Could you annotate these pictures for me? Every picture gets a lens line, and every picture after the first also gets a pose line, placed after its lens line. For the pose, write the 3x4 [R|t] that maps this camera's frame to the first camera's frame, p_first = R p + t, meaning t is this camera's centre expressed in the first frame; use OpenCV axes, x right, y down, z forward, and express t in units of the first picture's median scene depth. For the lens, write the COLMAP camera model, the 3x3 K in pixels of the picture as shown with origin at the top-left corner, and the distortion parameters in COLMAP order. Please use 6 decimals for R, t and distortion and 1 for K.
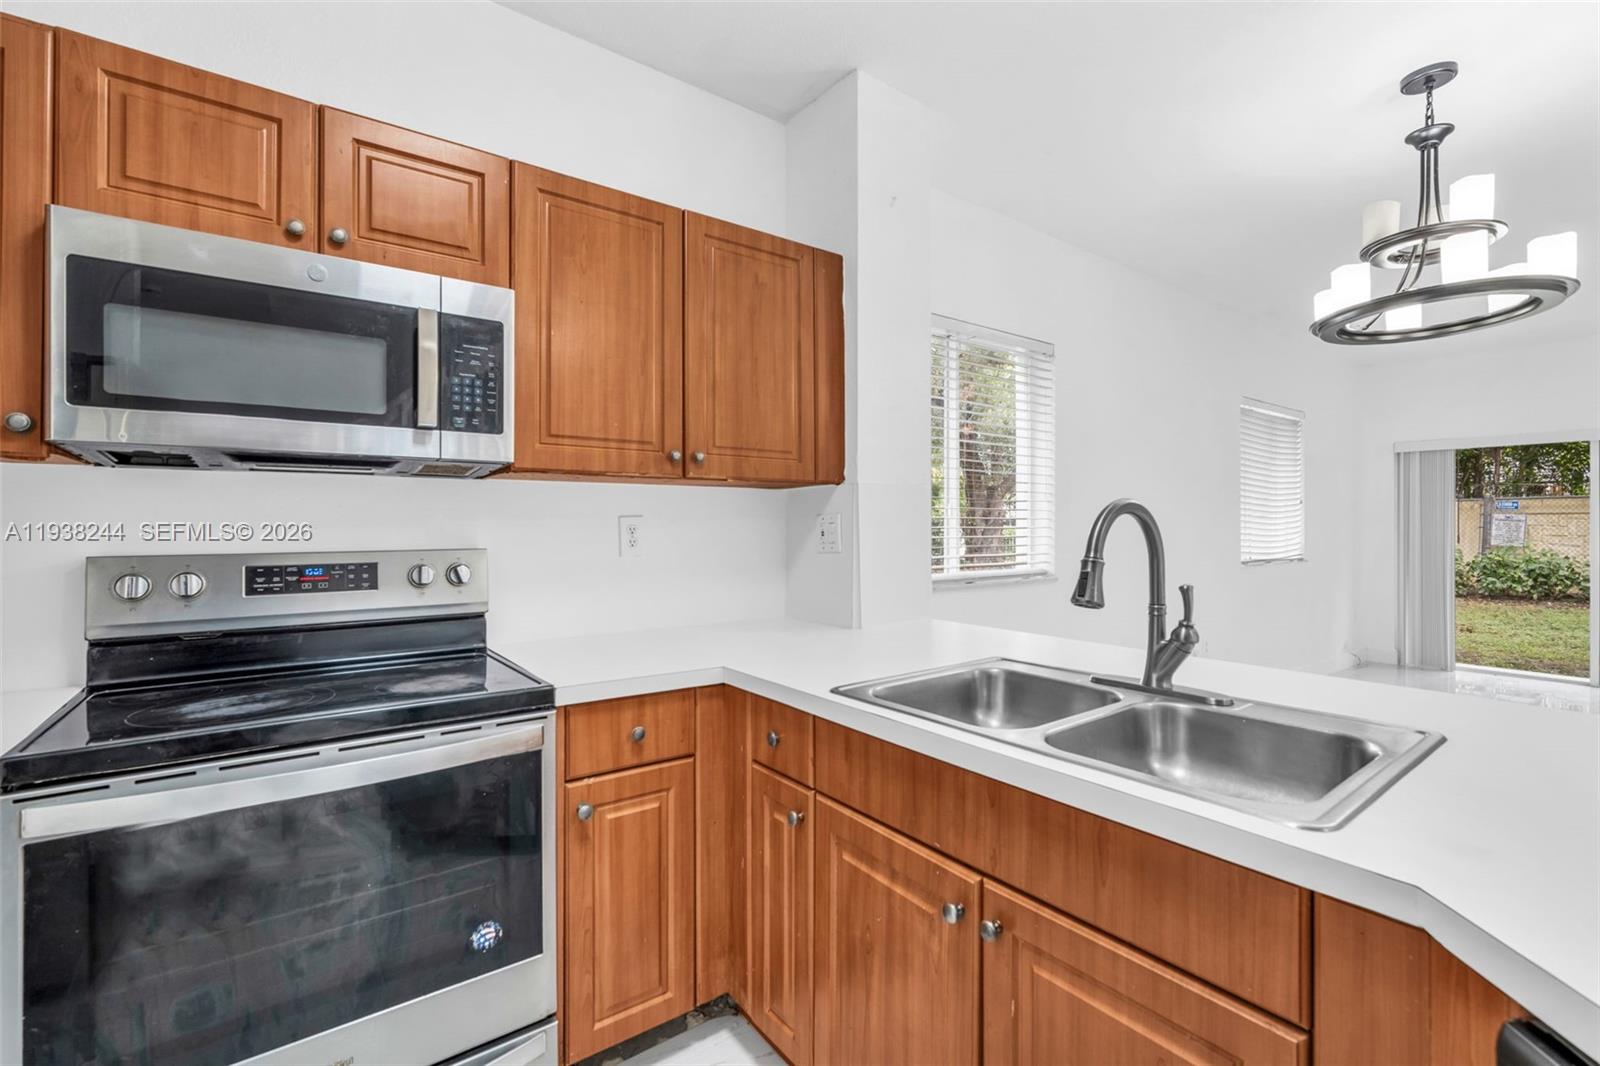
lens RADIAL K [[699.6, 0, 807.3], [0, 699.6, 525.4], [0, 0, 1]] dist [-0.017030, 0.004141]
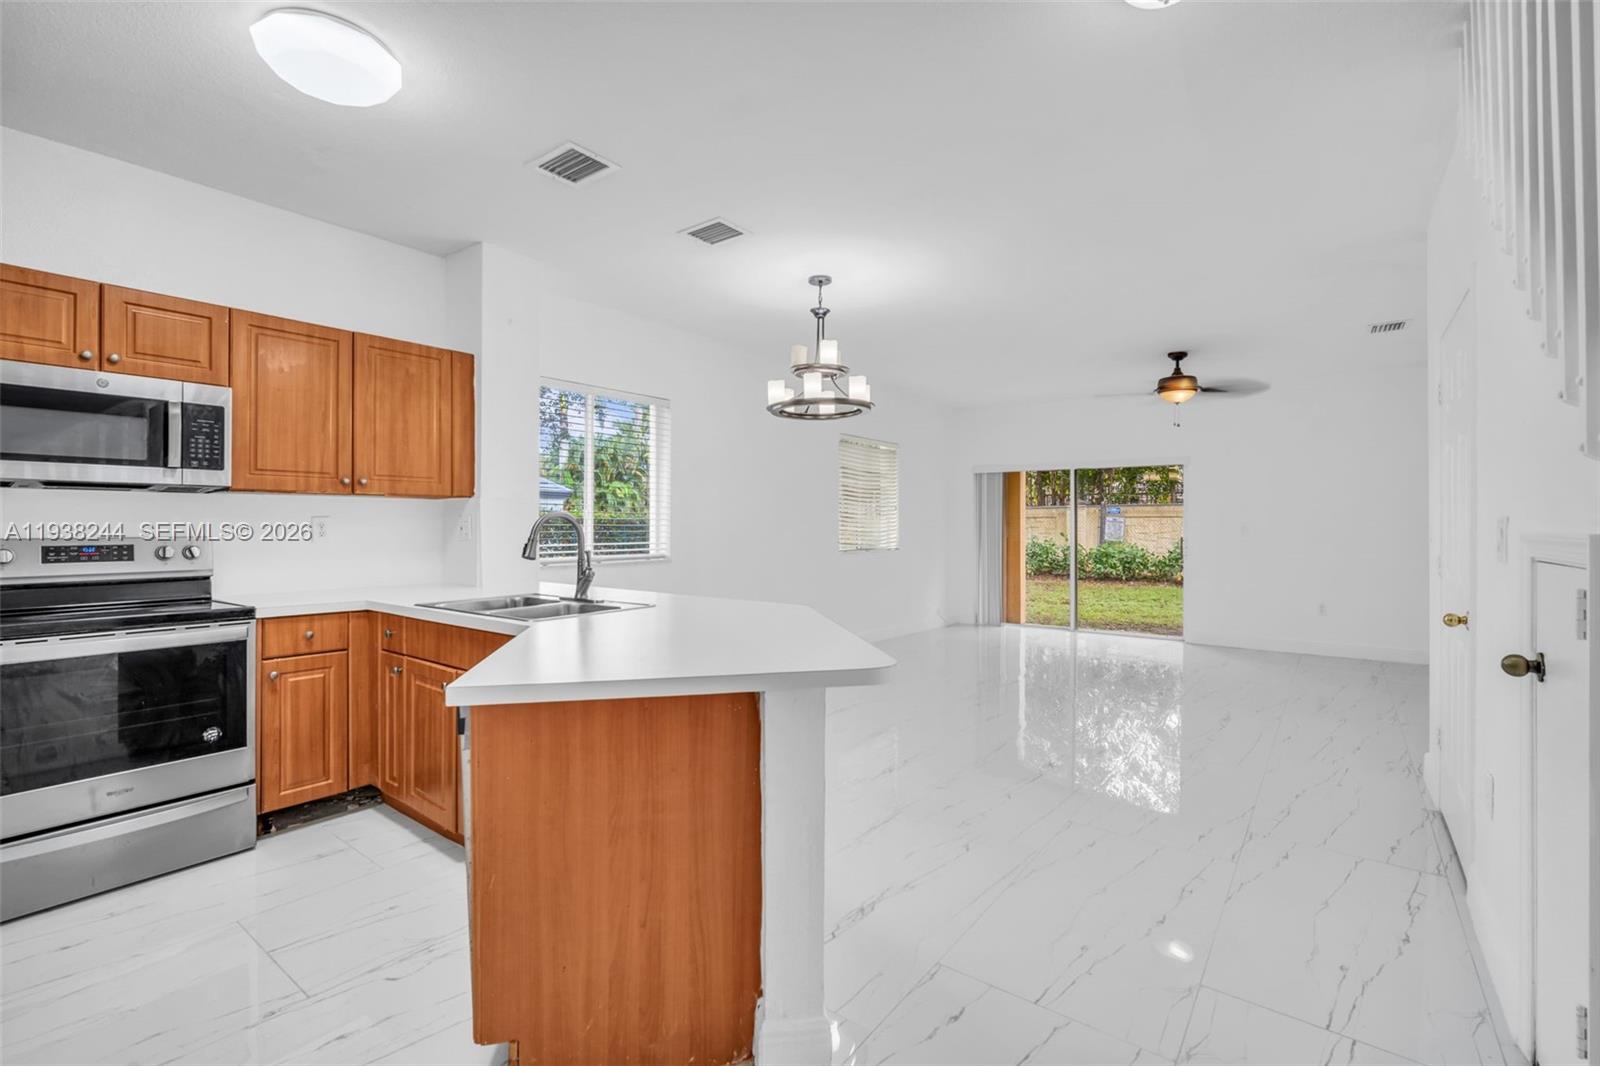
lens RADIAL K [[699.6, 0, 801.6], [0, 699.6, 524.2], [0, 0, 1]] dist [-0.017030, 0.004141]
pose [[0.960730, 0.003329, 0.277464, 0.478322], [-0.003298, 0.999994, -0.000579, 0.001296], [-0.277465, -0.000358, 0.960736, -1.079810]]
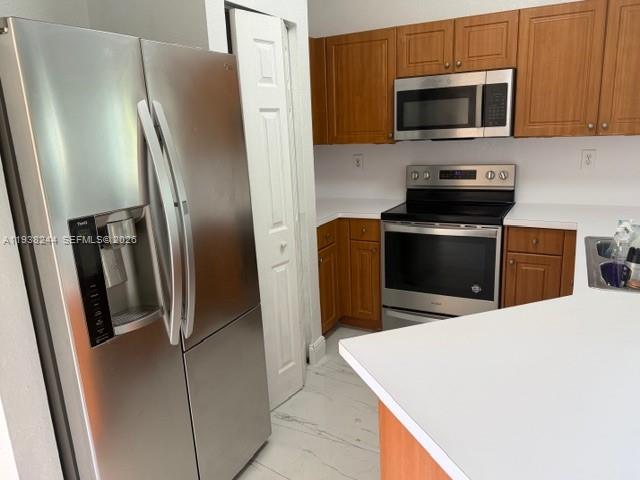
lens RADIAL K [[469.1, 0, 322.8], [0, 469.1, 248.4], [0, 0, 1]] dist [0.002586, -0.028672]
pose [[0.437339, 0.198996, -0.877004, 0.946529], [0.040547, 0.969856, 0.240284, -0.135989], [0.898382, -0.140645, 0.416087, -0.467967]]
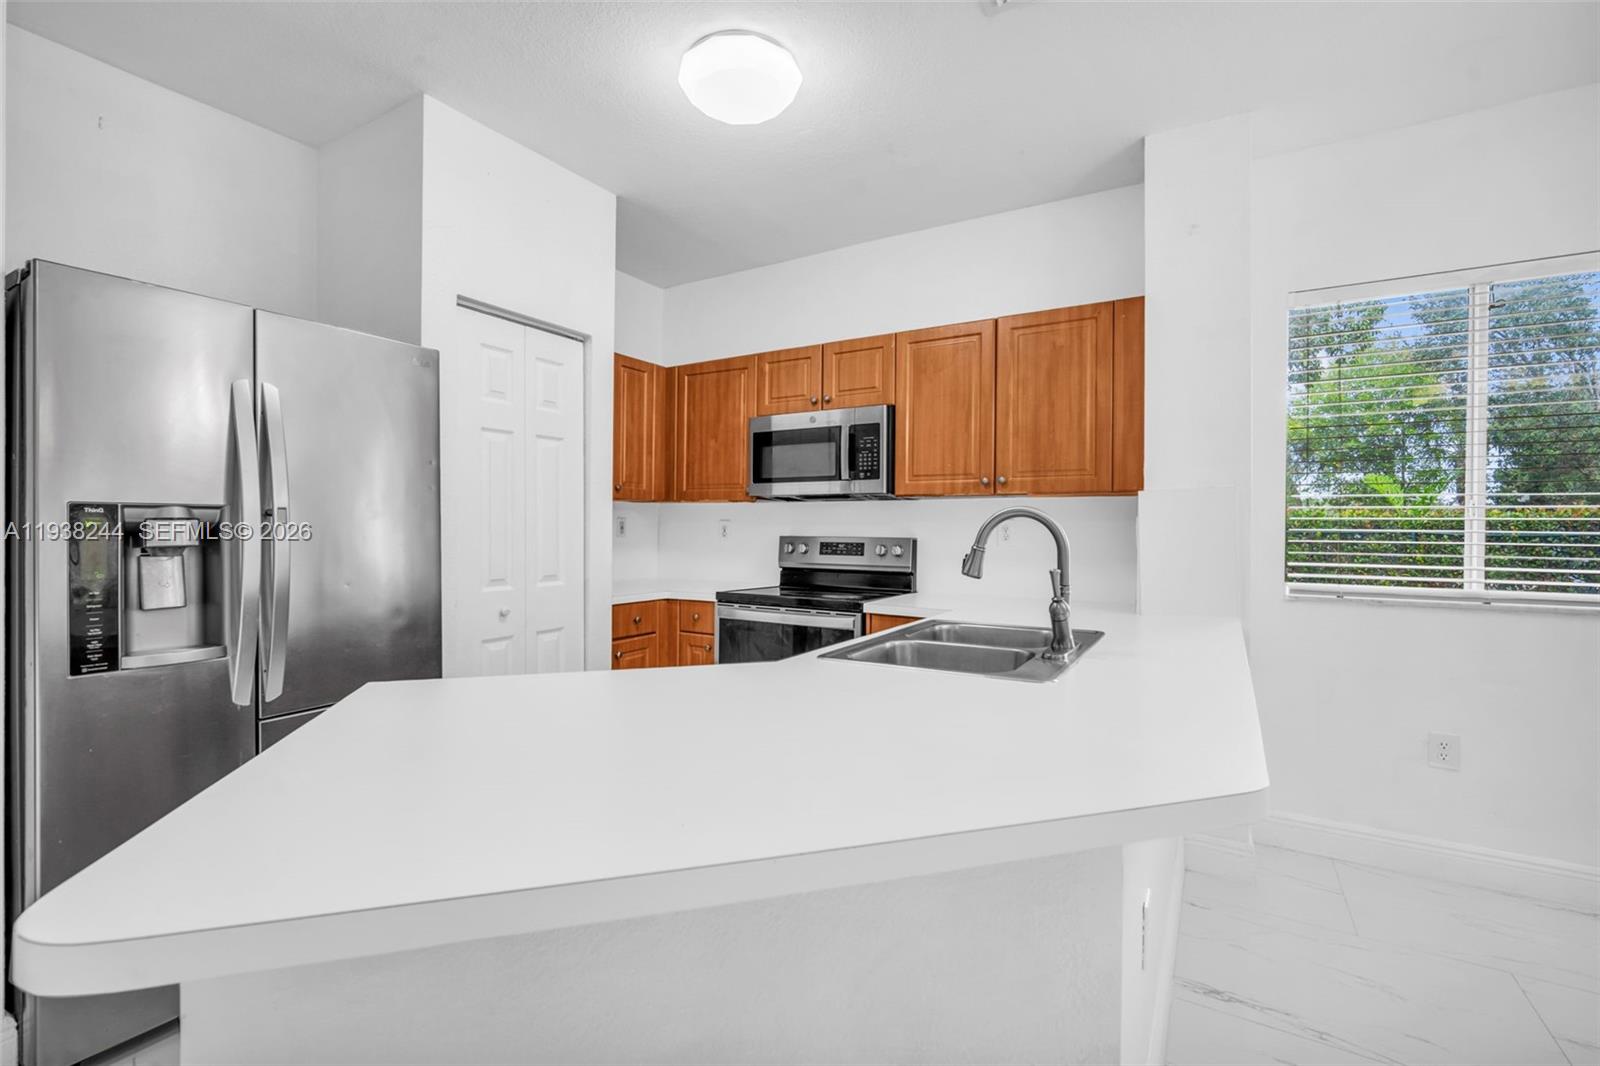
lens RADIAL K [[699.6, 0, 803.4], [0, 699.6, 530.9], [0, 0, 1]] dist [-0.017030, 0.004141]
pose [[0.382508, 0.009523, -0.923903, 1.320835], [-0.004614, 0.999954, 0.008396, 0.000881], [0.923940, 0.001052, 0.382535, 0.036034]]
